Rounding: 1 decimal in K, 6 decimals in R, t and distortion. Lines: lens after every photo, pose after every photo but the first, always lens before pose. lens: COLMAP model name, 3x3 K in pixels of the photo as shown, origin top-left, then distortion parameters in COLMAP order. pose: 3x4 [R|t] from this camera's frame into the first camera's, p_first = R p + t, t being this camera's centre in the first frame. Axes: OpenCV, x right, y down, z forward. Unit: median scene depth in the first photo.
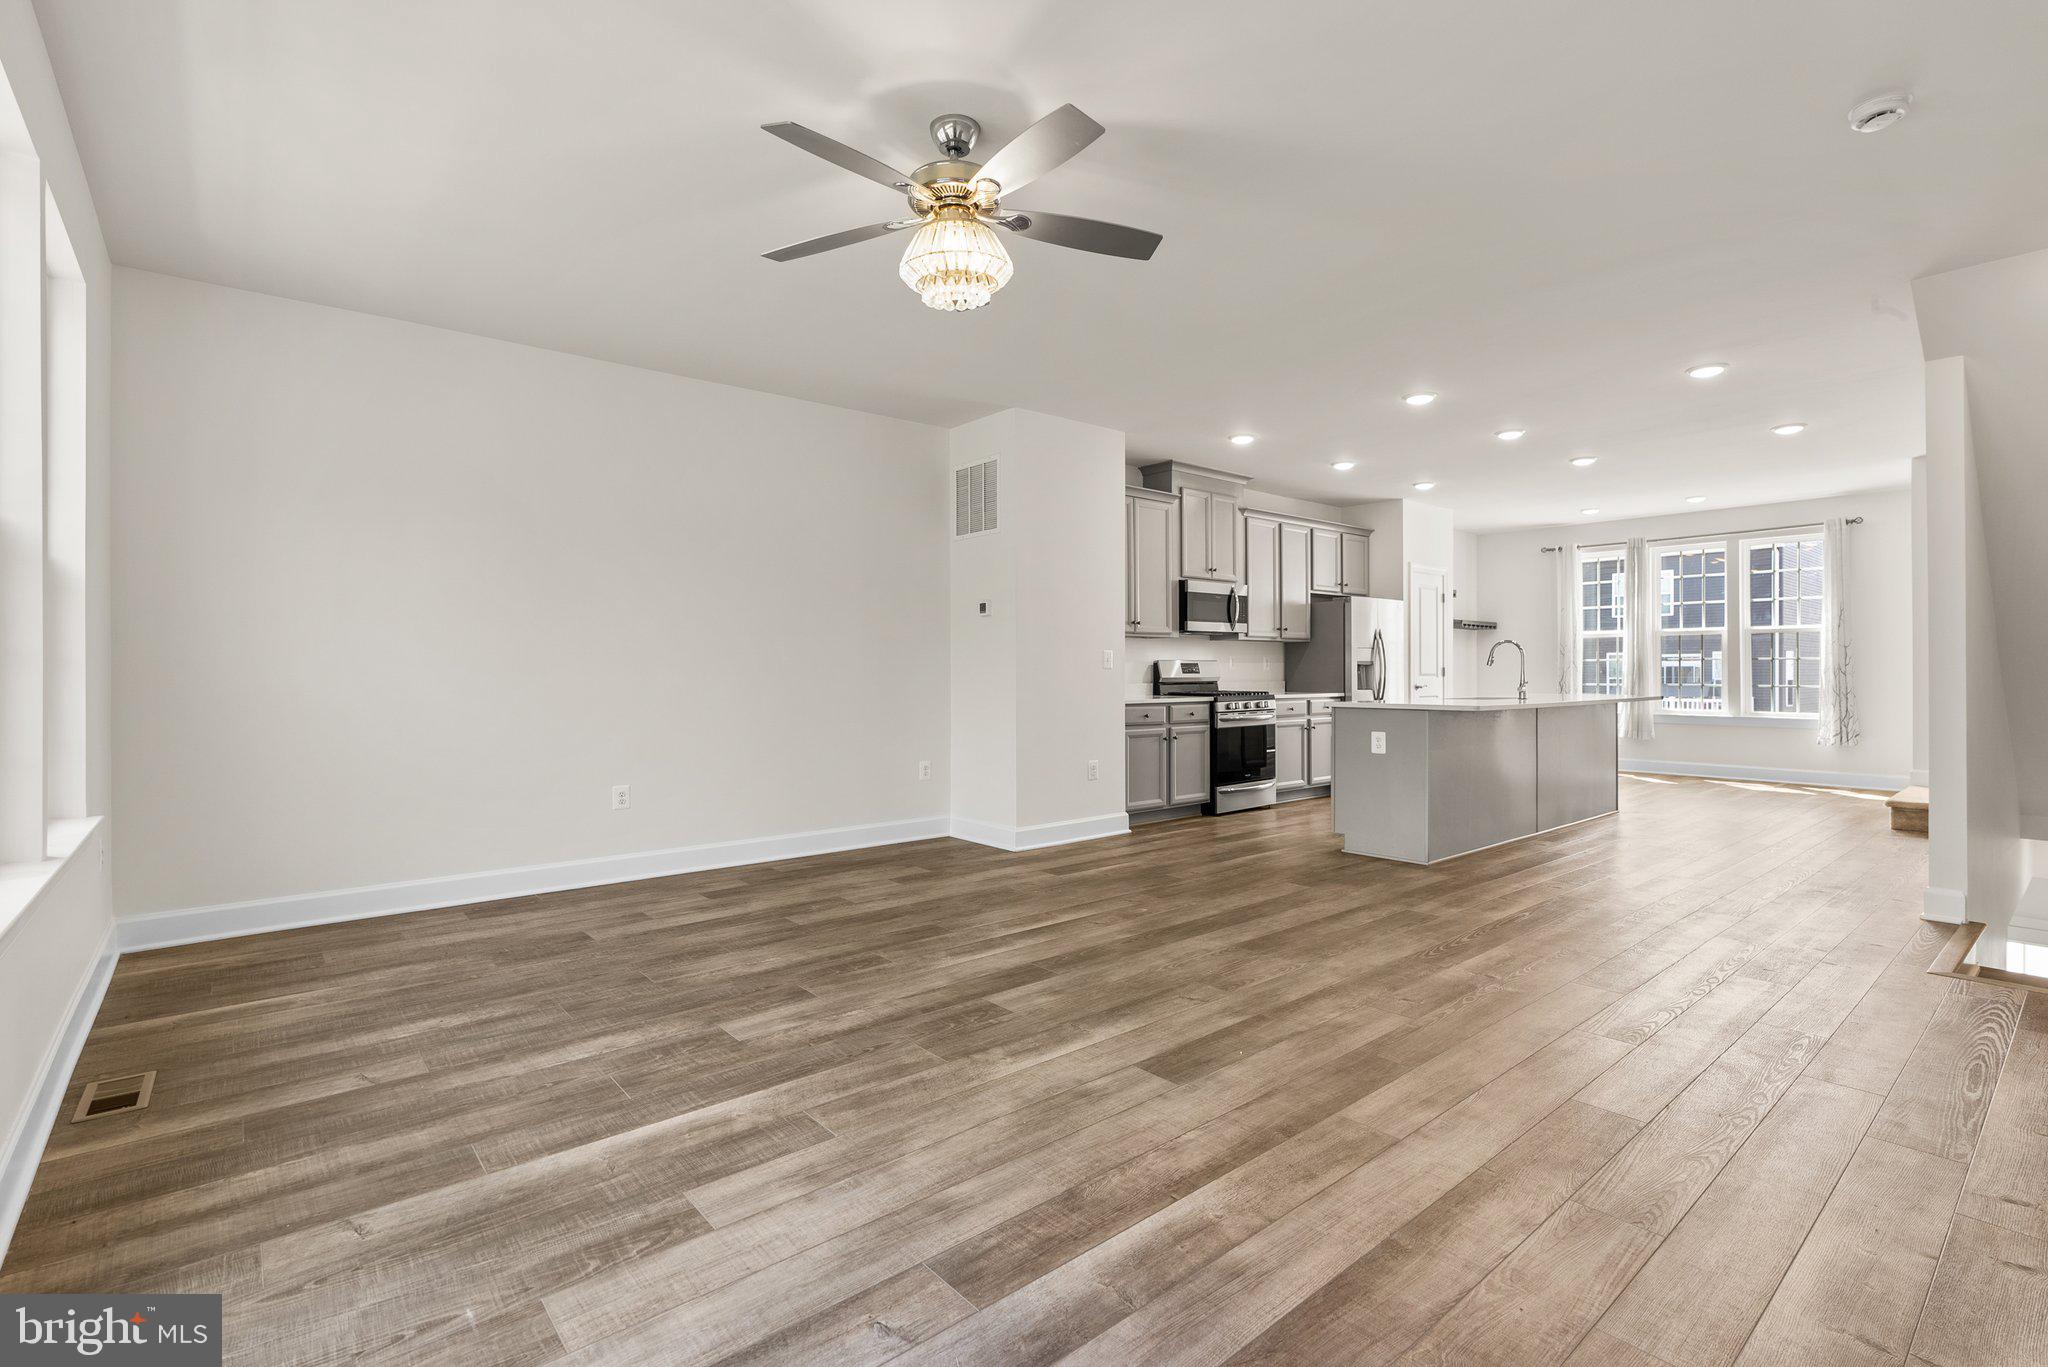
lens RADIAL K [[936.7, 0, 1033.0], [0, 936.7, 671.8], [0, 0, 1]] dist [-0.011442, -0.000509]
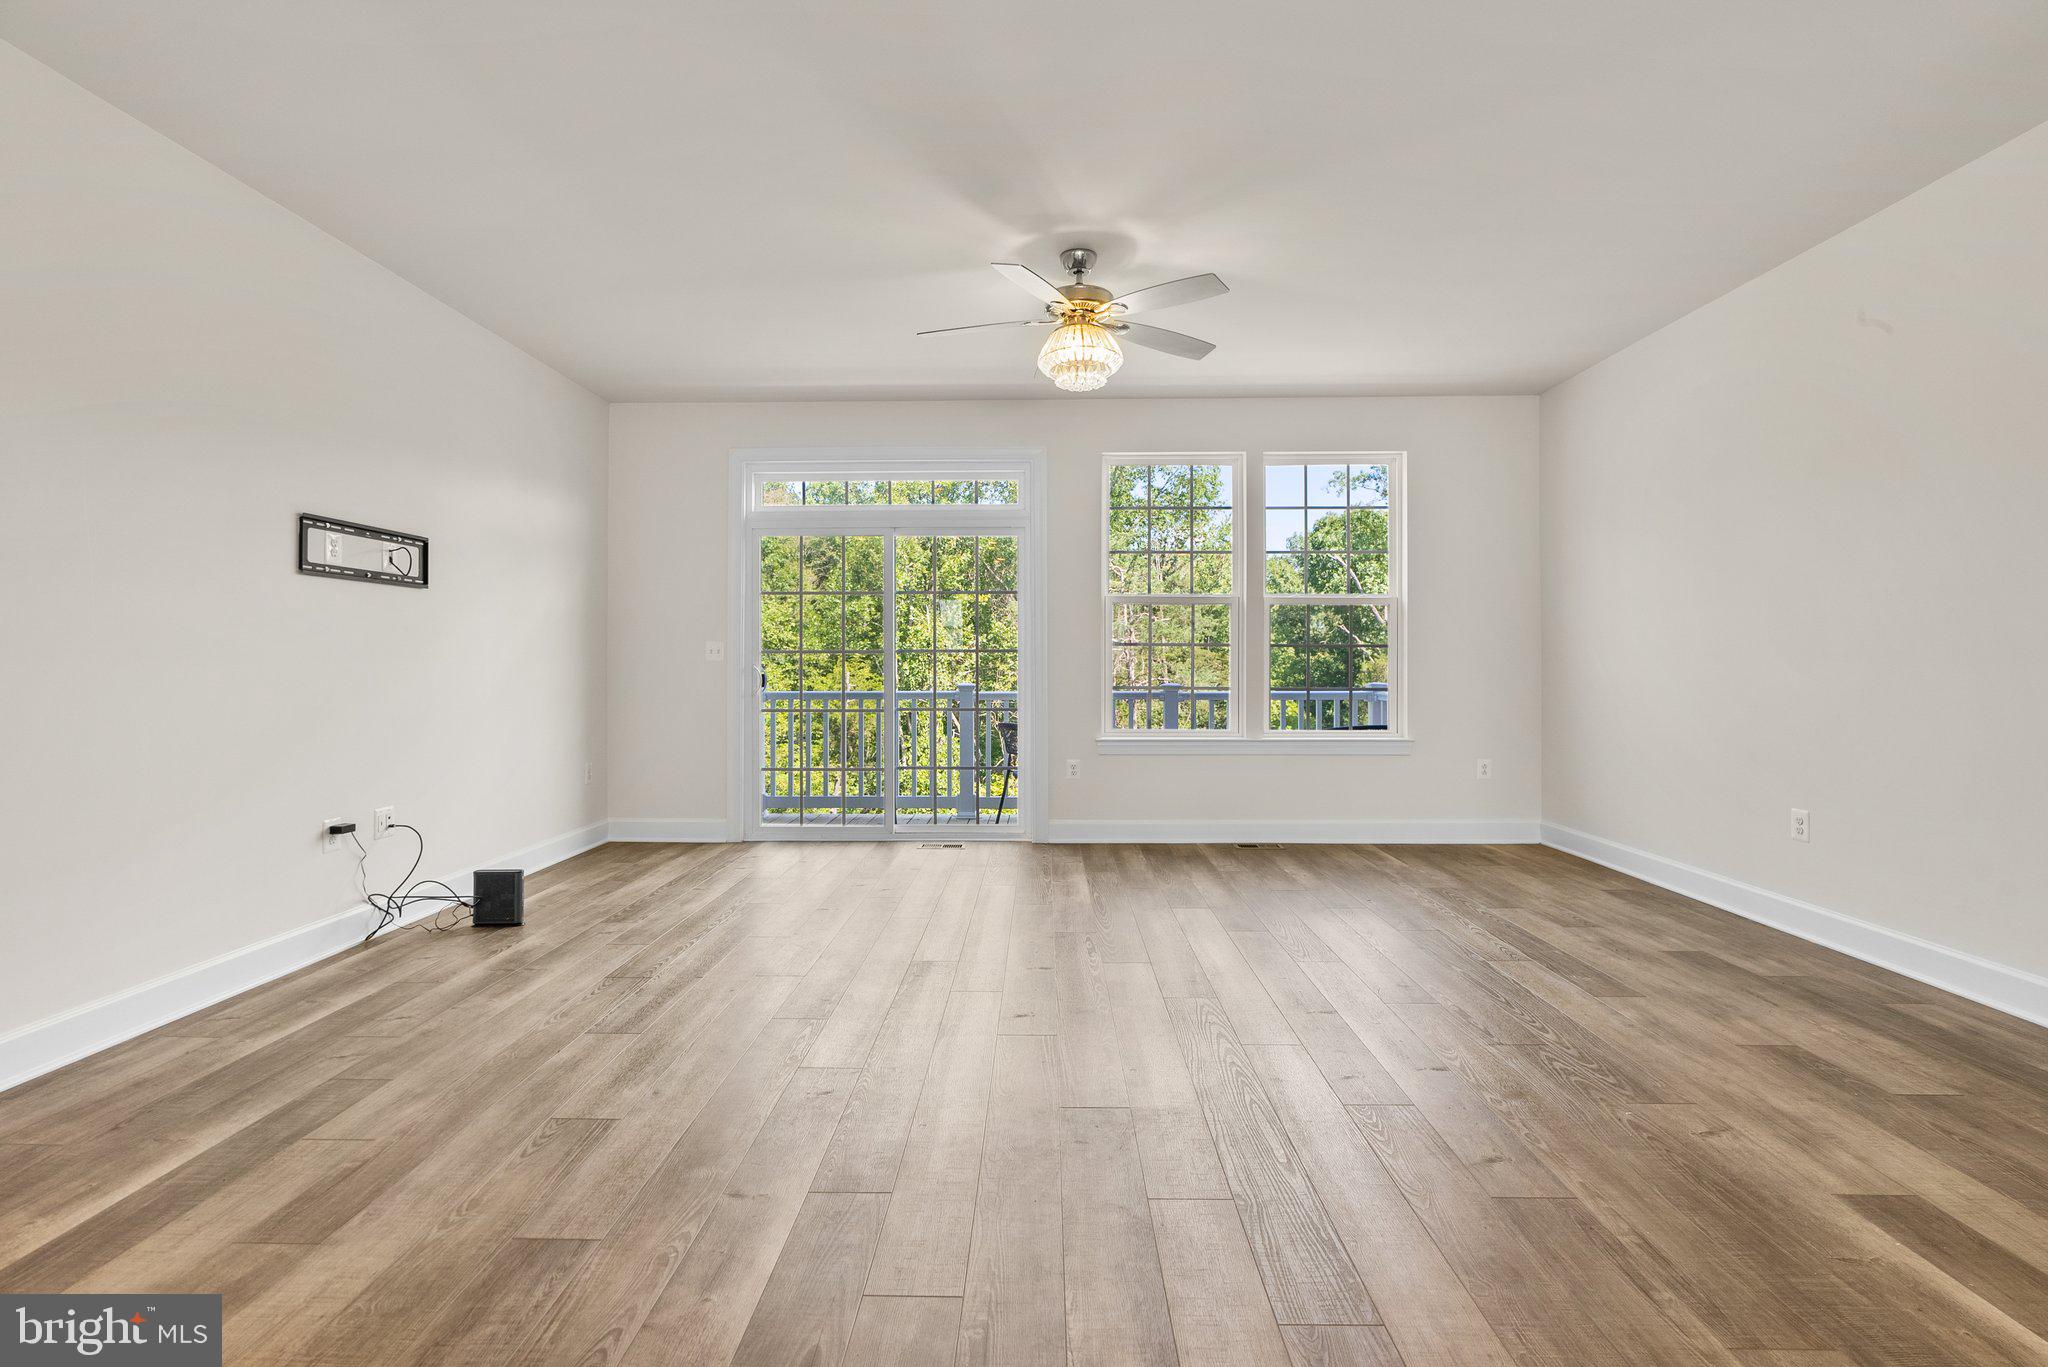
lens RADIAL K [[928.5, 0, 1017.7], [0, 928.5, 661.0], [0, 0, 1]] dist [-0.004737, 0.000467]
pose [[-0.672391, 0.005856, -0.740173, 0.373601], [0.005183, 0.999981, 0.003204, -0.001734], [0.740178, -0.001682, -0.672409, 0.709786]]
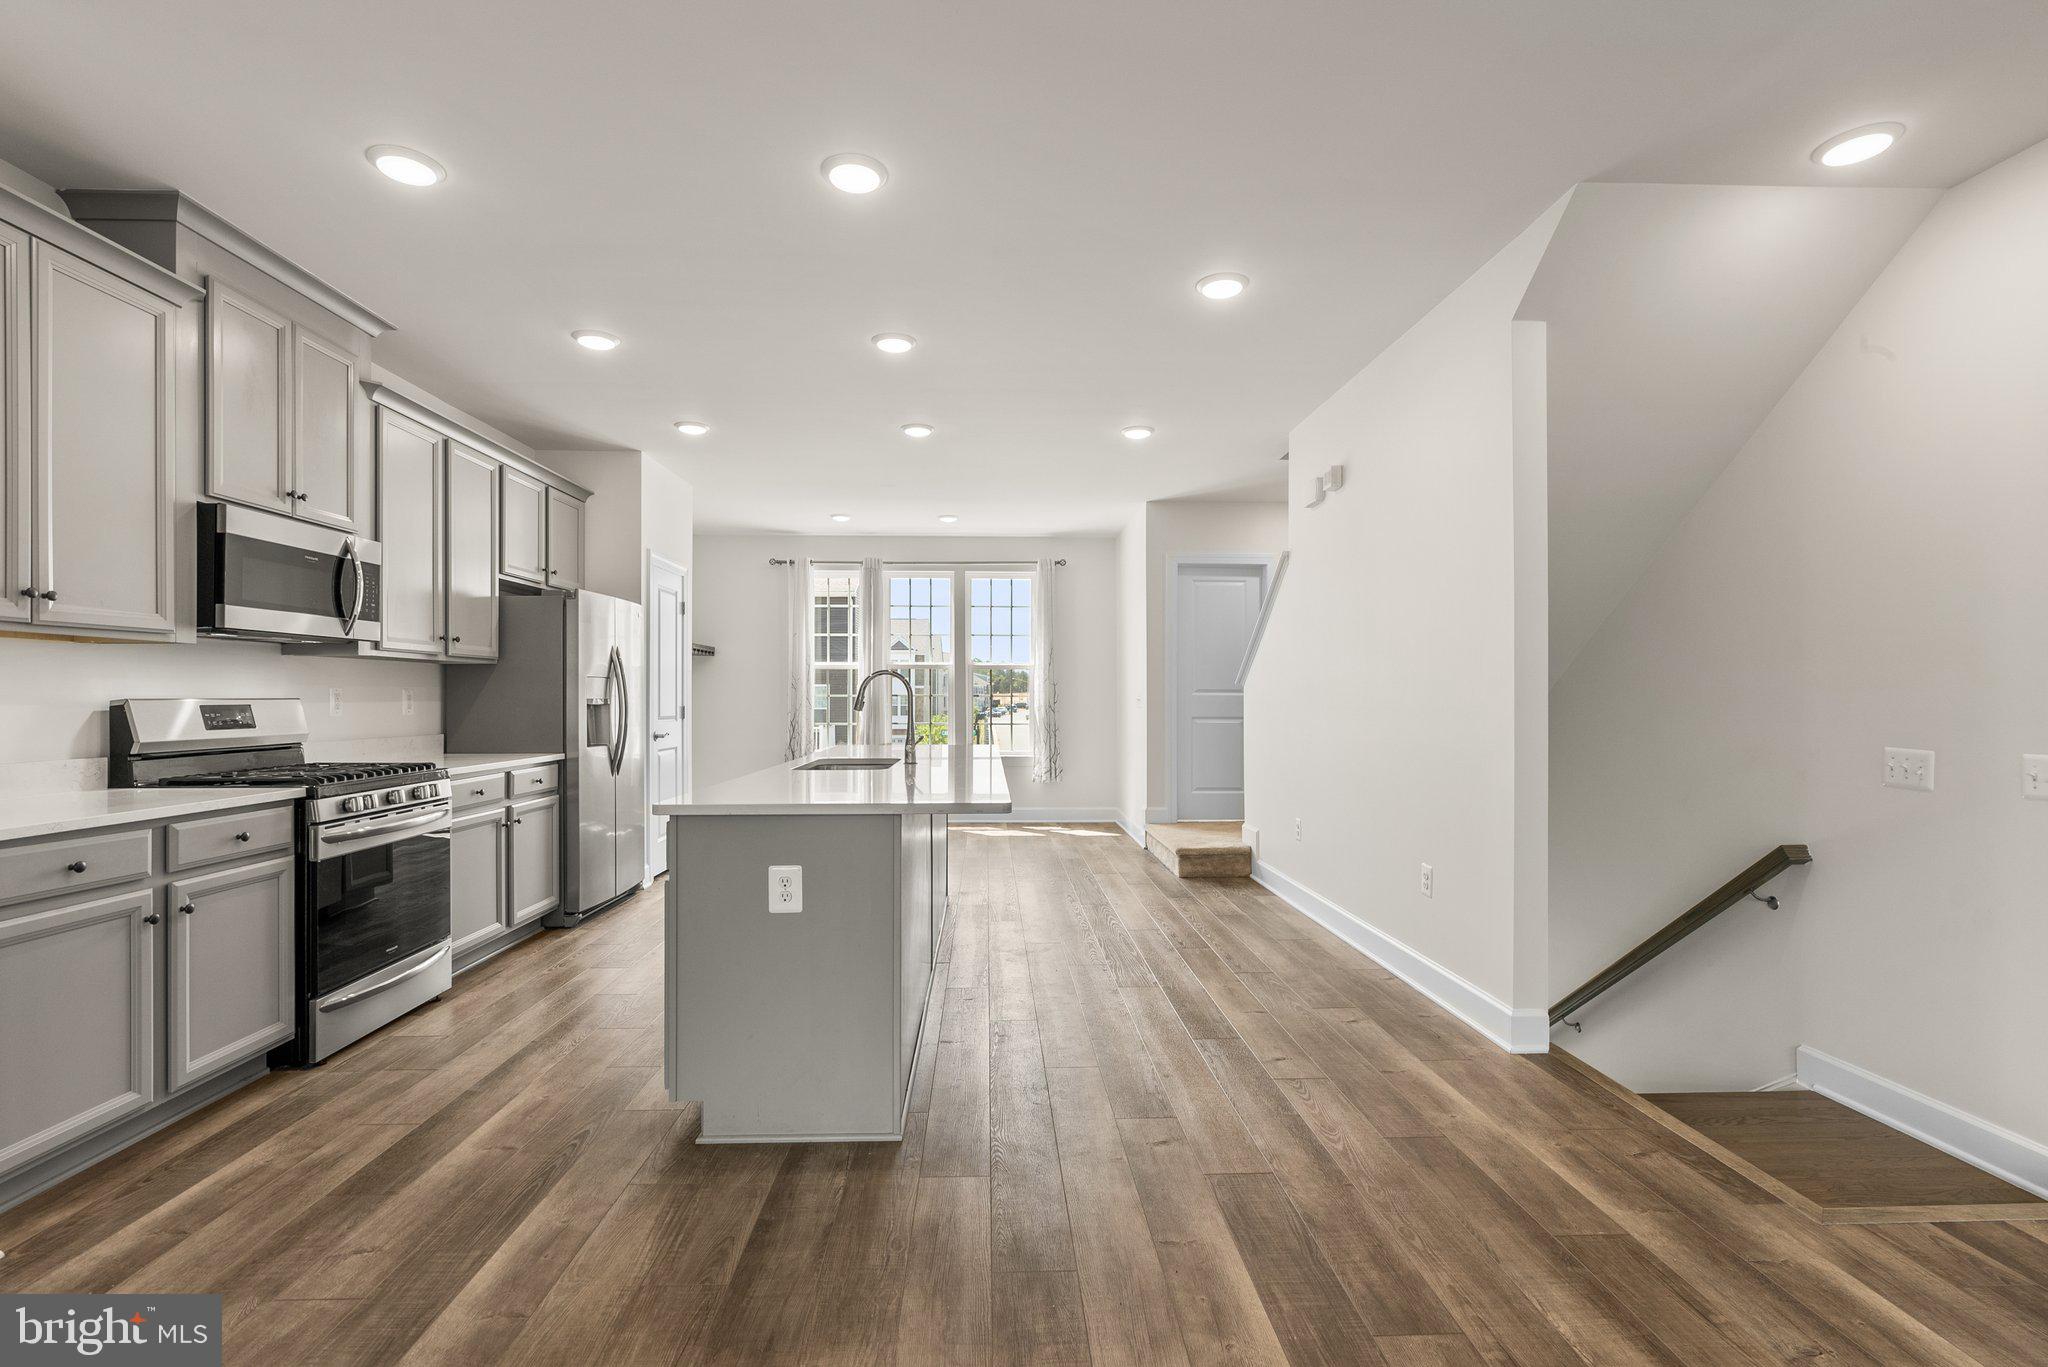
lens RADIAL K [[922.5, 0, 1020.0], [0, 922.5, 695.5], [0, 0, 1]] dist [-0.003730, 0.000706]
pose [[0.619440, 0.004191, 0.785033, 0.065637], [-0.001374, 0.999990, -0.004255, -0.013317], [-0.785043, 0.001557, 0.619440, 0.484925]]
